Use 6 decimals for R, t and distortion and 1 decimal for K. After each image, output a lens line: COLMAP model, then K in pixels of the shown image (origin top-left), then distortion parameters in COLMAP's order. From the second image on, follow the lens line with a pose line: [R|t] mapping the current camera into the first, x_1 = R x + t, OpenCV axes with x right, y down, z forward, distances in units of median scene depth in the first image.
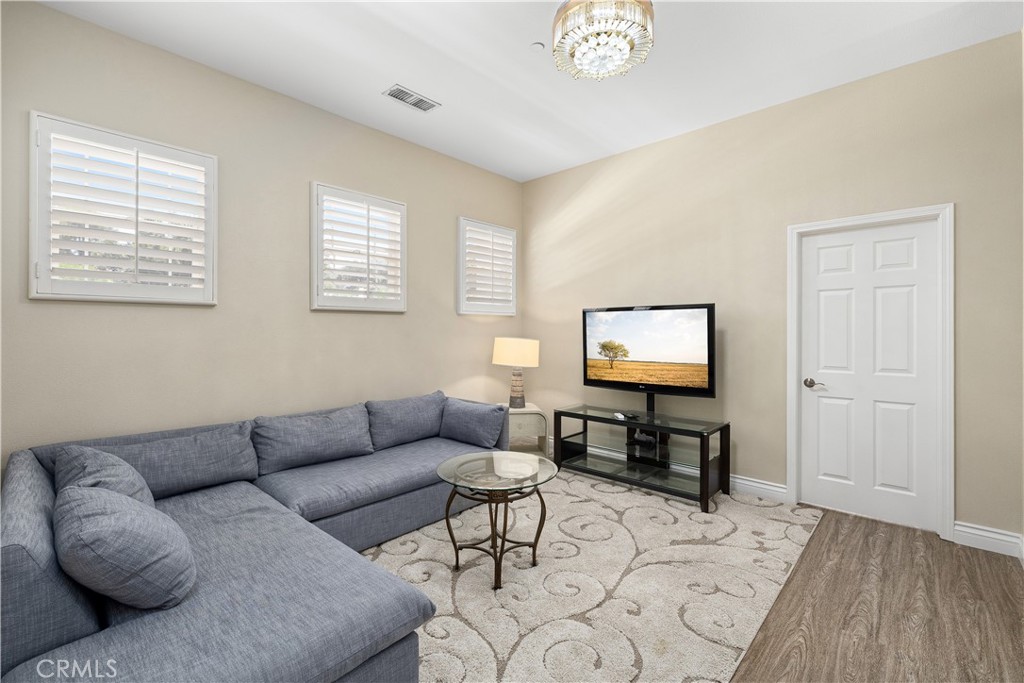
lens RADIAL K [[429.4, 0, 510.8], [0, 429.4, 333.3], [0, 0, 1]] dist [-0.002617, 0.000166]
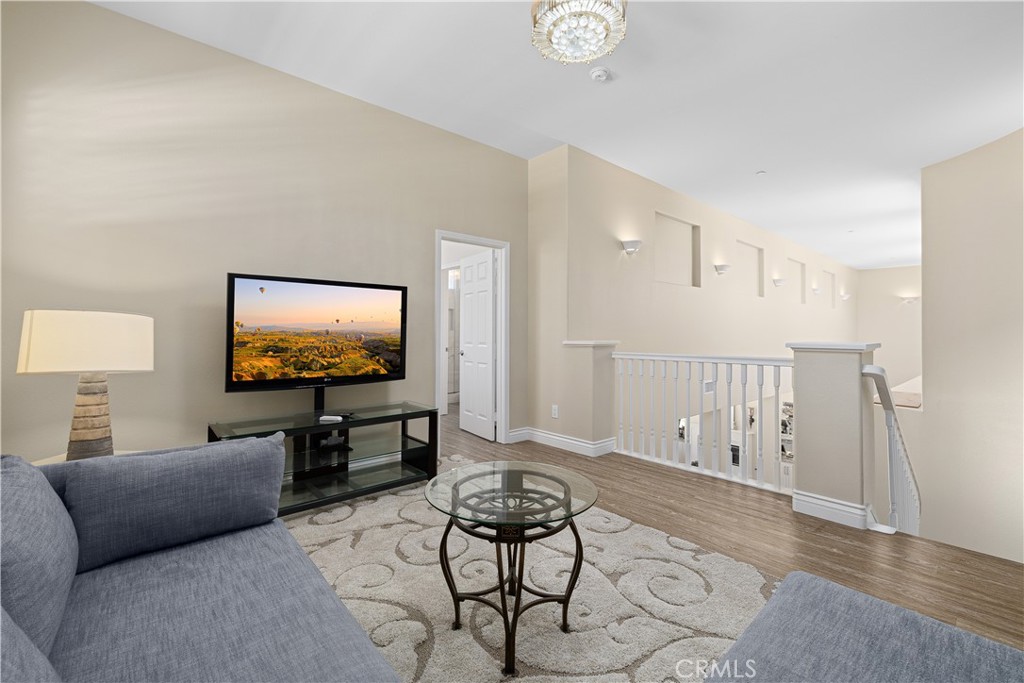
lens RADIAL K [[425.2, 0, 508.3], [0, 425.2, 331.0], [0, 0, 1]] dist [-0.001597, 0.000060]
pose [[0.132210, 0.003799, 0.991215, -0.483765], [-0.000213, 0.999993, -0.003805, 0.038995], [-0.991222, 0.000292, 0.132209, 0.605175]]
